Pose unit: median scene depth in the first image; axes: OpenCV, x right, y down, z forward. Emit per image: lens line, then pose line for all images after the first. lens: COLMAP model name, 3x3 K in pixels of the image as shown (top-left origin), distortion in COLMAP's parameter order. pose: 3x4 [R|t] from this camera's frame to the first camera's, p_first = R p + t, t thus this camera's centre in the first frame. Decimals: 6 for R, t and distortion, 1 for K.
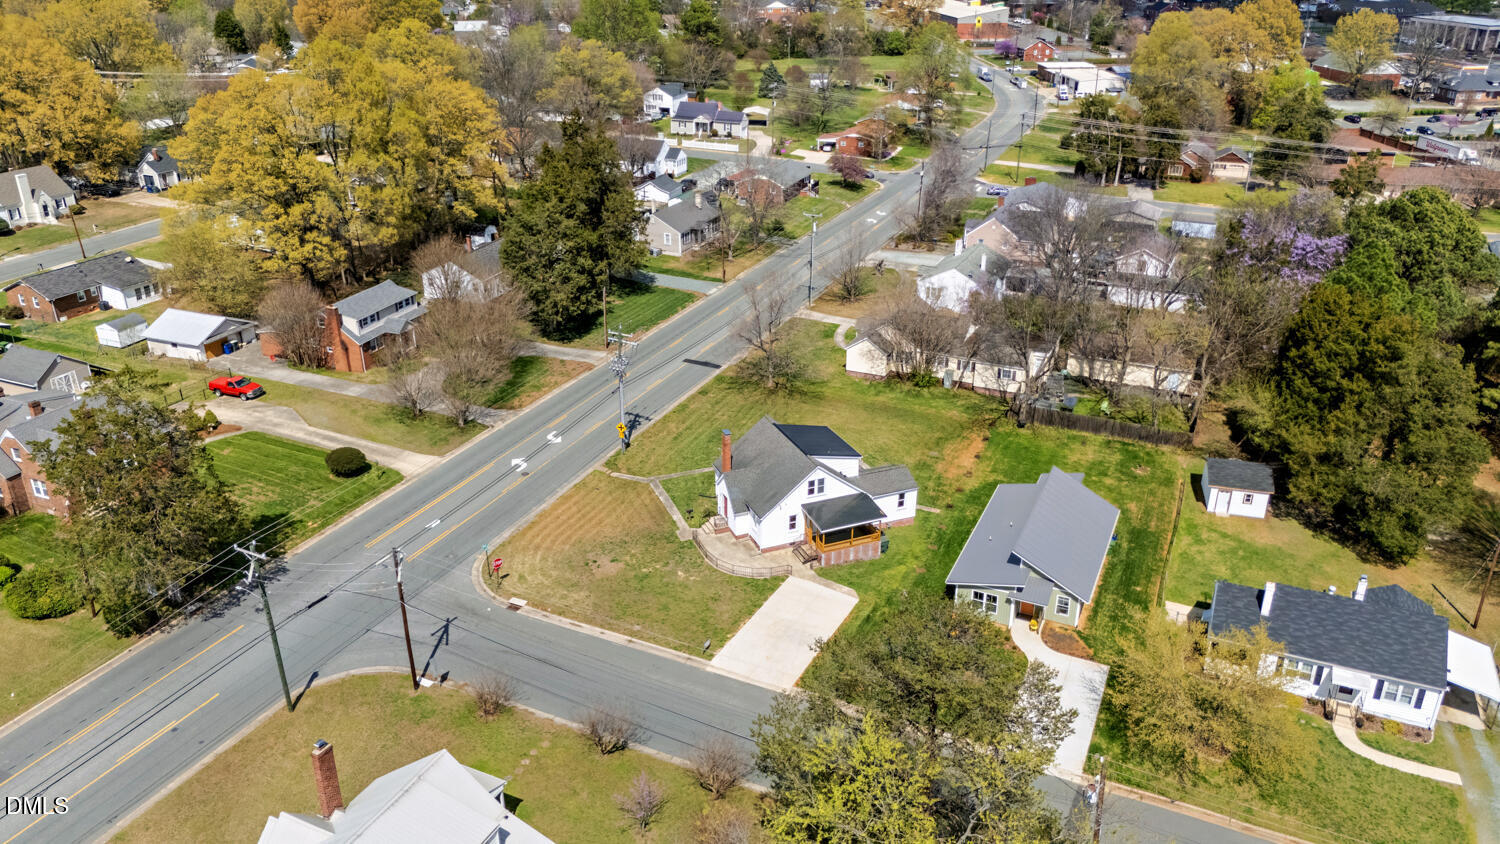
lens RADIAL K [[1101.1, 0, 750.0], [0, 1101.1, 422.0], [0, 0, 1]] dist [0.085599, -0.094504]
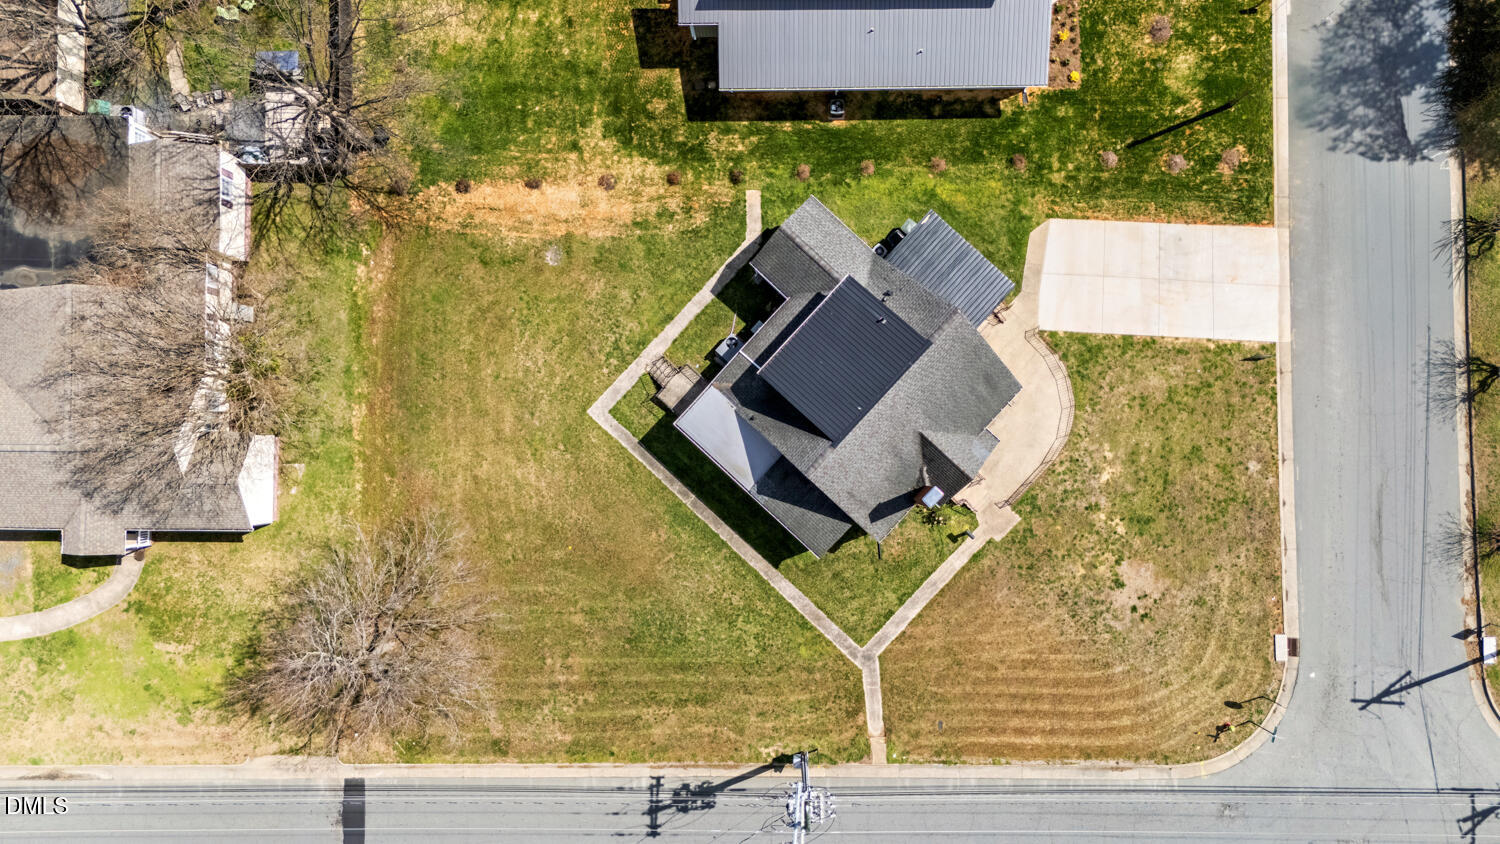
lens RADIAL K [[1101.1, 0, 750.0], [0, 1101.1, 422.0], [0, 0, 1]] dist [0.085599, -0.094504]
pose [[-0.416772, -0.908370, 0.034142, 0.034271], [0.396016, -0.147633, 0.906298, -0.541618], [-0.818213, 0.391240, 0.421258, 0.839684]]
